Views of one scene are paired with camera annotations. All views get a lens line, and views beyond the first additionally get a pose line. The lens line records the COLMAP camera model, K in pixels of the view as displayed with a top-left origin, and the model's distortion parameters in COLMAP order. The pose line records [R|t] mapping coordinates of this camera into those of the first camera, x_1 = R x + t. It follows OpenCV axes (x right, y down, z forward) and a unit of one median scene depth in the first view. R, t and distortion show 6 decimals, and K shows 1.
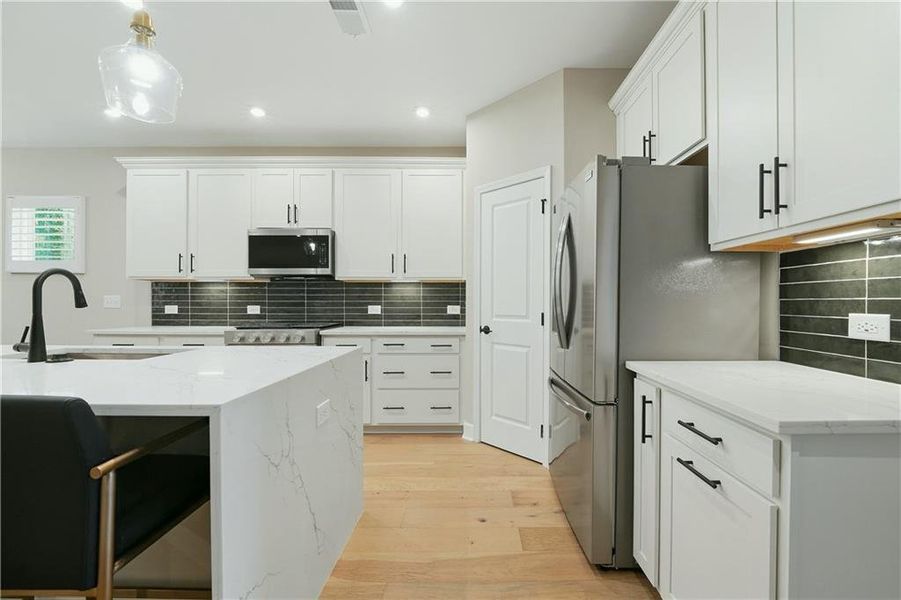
lens RADIAL K [[375.5, 0, 471.1], [0, 375.5, 302.1], [0, 0, 1]] dist [-0.005430, -0.002326]
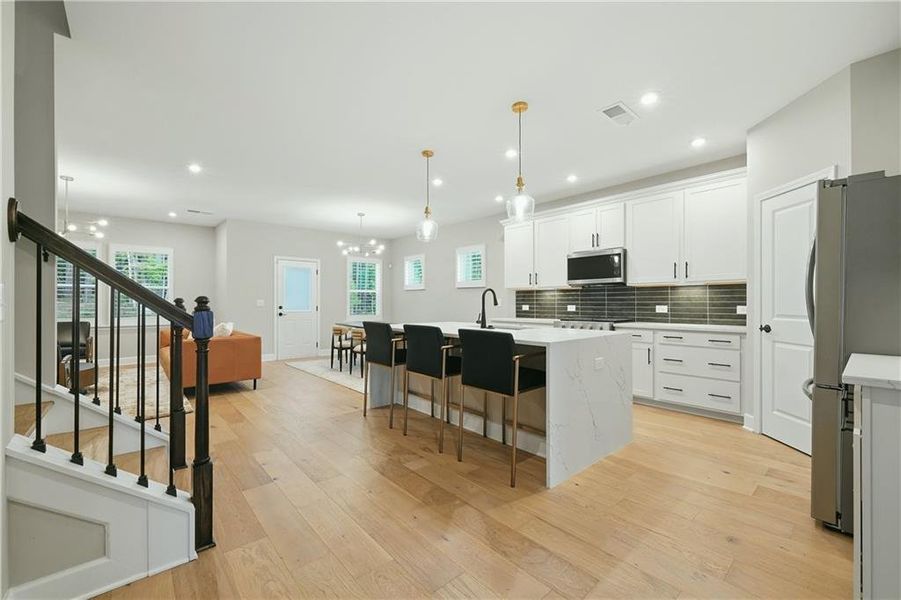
lens RADIAL K [[364.3, 0, 454.8], [0, 364.3, 302.4], [0, 0, 1]] dist [-0.004153, 0.001496]
pose [[0.657531, -0.003133, -0.753421, 0.220780], [0.001421, 0.999995, -0.002918, 0.001429], [0.753426, 0.000848, 0.657532, -0.318532]]
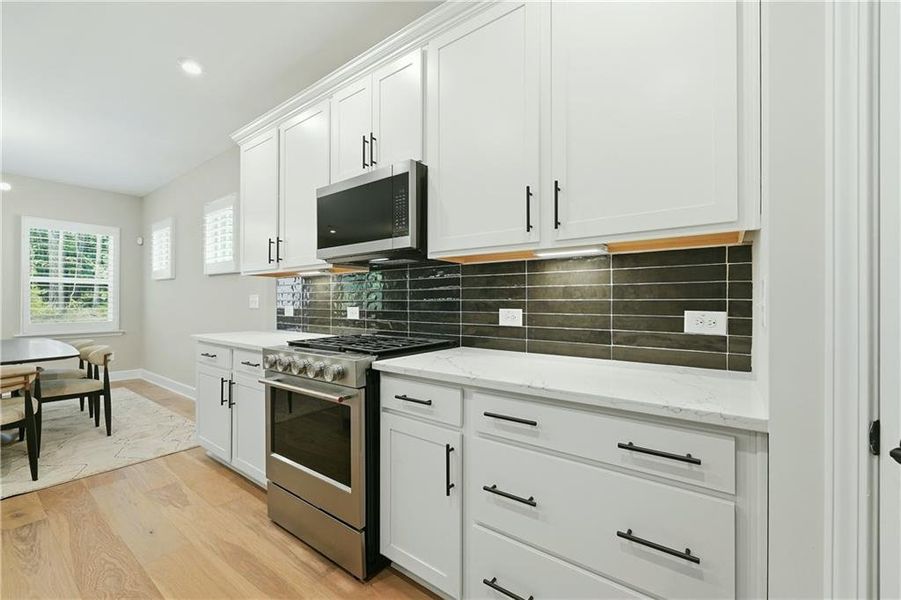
lens RADIAL K [[364.3, 0, 454.2], [0, 364.3, 300.0], [0, 0, 1]] dist [-0.004153, 0.001496]
pose [[0.805753, -0.003149, -0.592243, -0.039641], [0.001311, 0.999993, -0.003534, -0.000813], [0.592250, 0.002072, 0.805752, 0.679530]]
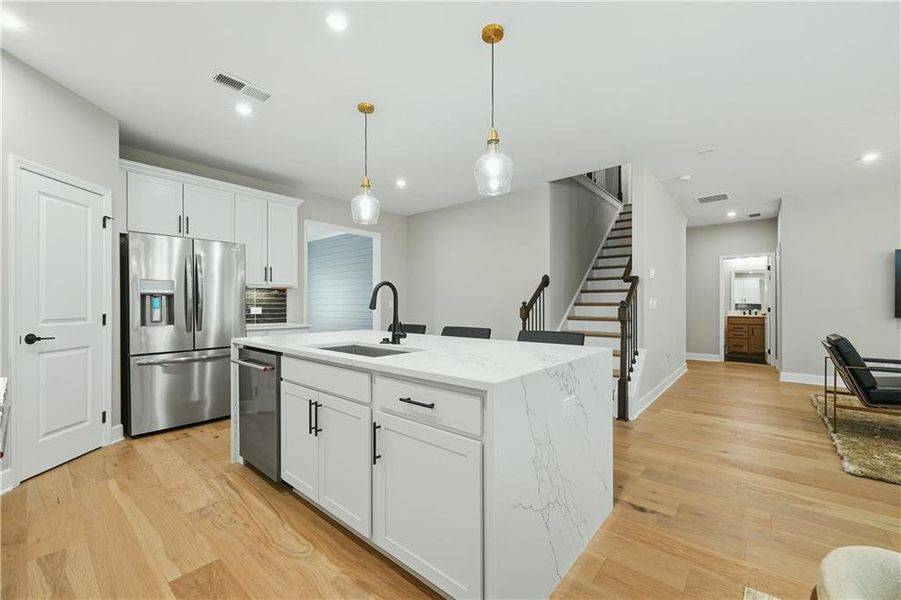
lens RADIAL K [[364.3, 0, 454.7], [0, 364.3, 304.5], [0, 0, 1]] dist [-0.004153, 0.001496]
pose [[-0.758237, -0.002182, 0.651975, -1.108535], [0.000658, 0.999991, 0.004112, -0.003935], [-0.651978, 0.003546, -0.758229, 0.938807]]
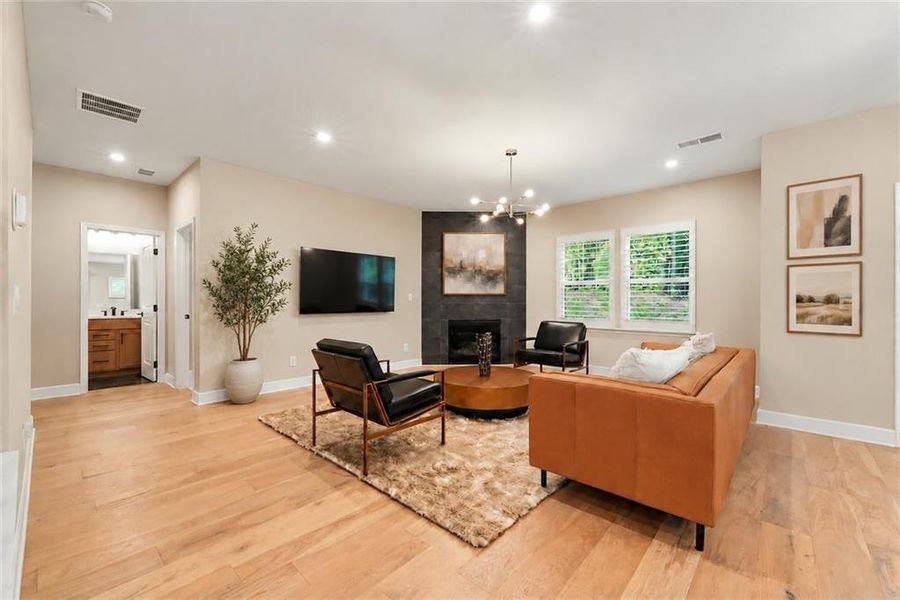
lens RADIAL K [[363.9, 0, 447.5], [0, 363.9, 299.8], [0, 0, 1]] dist [-0.004153, 0.001496]
pose [[-0.681188, -0.008437, -0.732060, -0.827183], [-0.005942, 0.999964, -0.005996, 0.001212], [0.732085, 0.000266, -0.681214, 0.136863]]
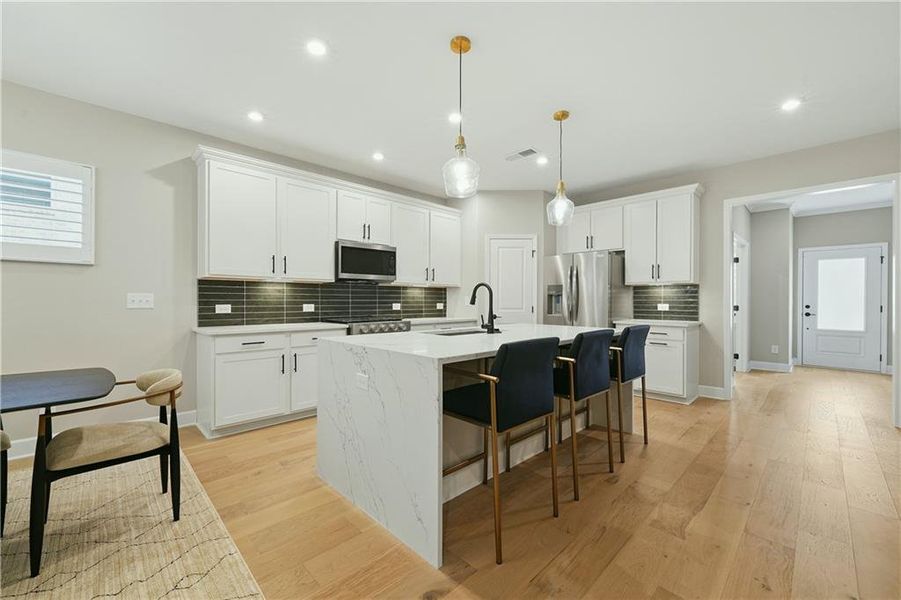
lens RADIAL K [[364.3, 0, 446.3], [0, 364.3, 300.6], [0, 0, 1]] dist [-0.004153, 0.001496]
pose [[0.725133, -0.000124, 0.688609, -1.229888], [0.000014, 1.000000, 0.000165, -0.001901], [-0.688609, -0.000110, 0.725133, -0.085364]]
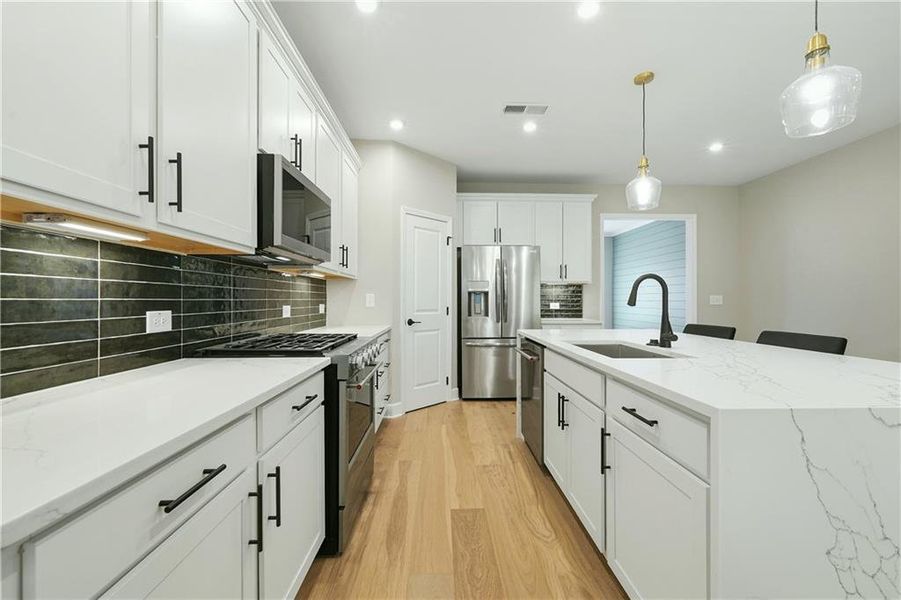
lens RADIAL K [[375.5, 0, 448.9], [0, 375.5, 299.6], [0, 0, 1]] dist [-0.005430, -0.002326]
pose [[-0.016921, -0.000645, 0.999857, -1.165970], [0.001185, 0.999999, 0.000665, -0.003256], [-0.999856, 0.001196, -0.016920, 0.839234]]
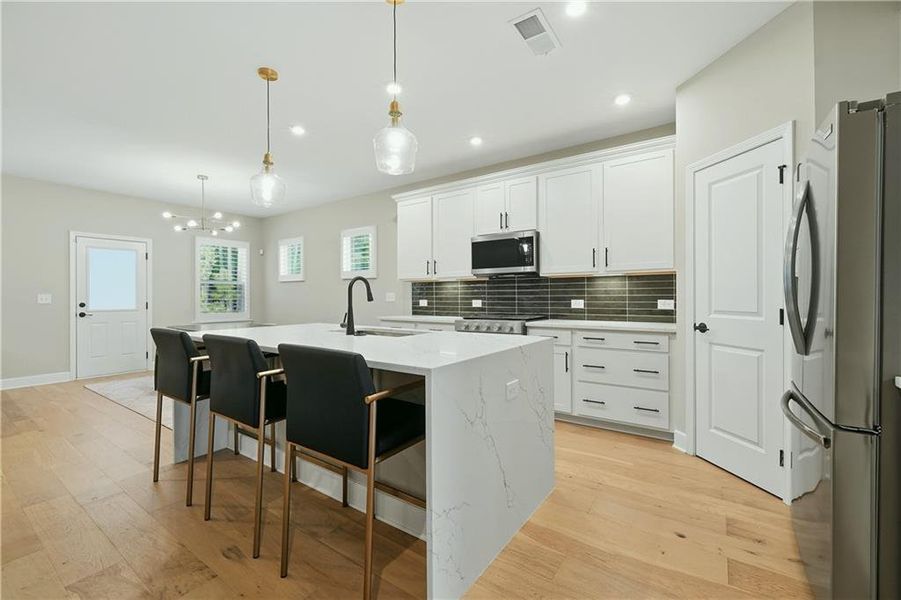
lens RADIAL K [[375.5, 0, 453.8], [0, 375.5, 296.2], [0, 0, 1]] dist [-0.005430, -0.002326]
pose [[0.817918, -0.005959, -0.575303, 0.065327], [0.005356, 0.999982, -0.002744, 0.000452], [0.575309, -0.000837, 0.817936, -0.036209]]
